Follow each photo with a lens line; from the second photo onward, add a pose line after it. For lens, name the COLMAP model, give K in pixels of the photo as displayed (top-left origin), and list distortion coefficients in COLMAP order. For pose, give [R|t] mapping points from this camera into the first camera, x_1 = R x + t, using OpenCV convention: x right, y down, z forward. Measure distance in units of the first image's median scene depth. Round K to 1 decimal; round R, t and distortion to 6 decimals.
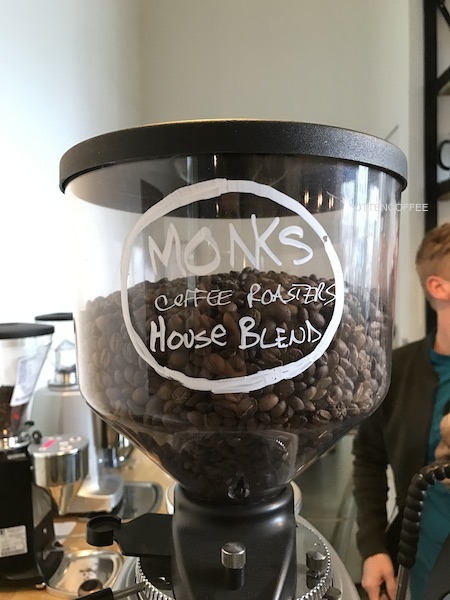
lens RADIAL K [[489.7, 0, 225.8], [0, 489.7, 300.4], [0, 0, 1]] dist [-0.017040, 0.014917]
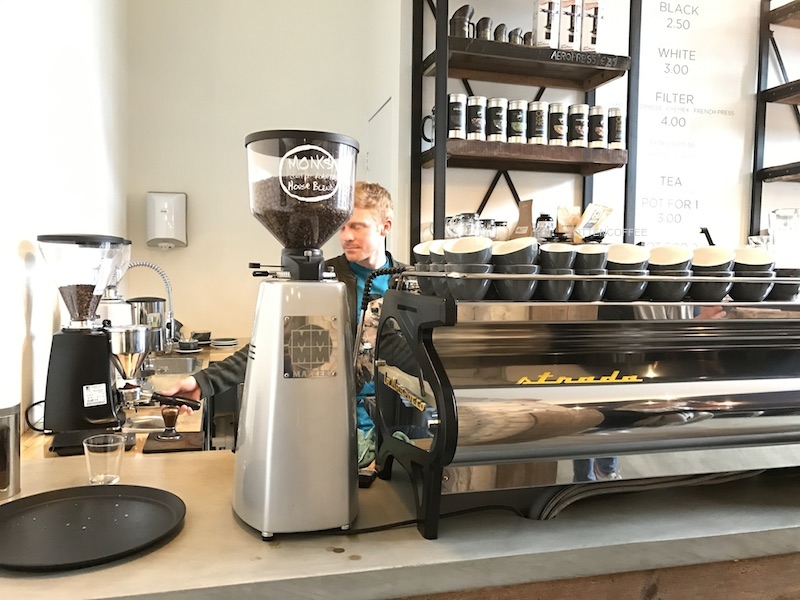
lens RADIAL K [[652.9, 0, 400.9], [0, 652.9, 299.2], [0, 0, 1]] dist [-0.017040, 0.014917]
pose [[0.945797, 0.010424, 0.324590, -0.941918], [-0.012012, 0.999924, 0.002890, 0.901476], [-0.324535, -0.006633, 0.945850, -3.942114]]
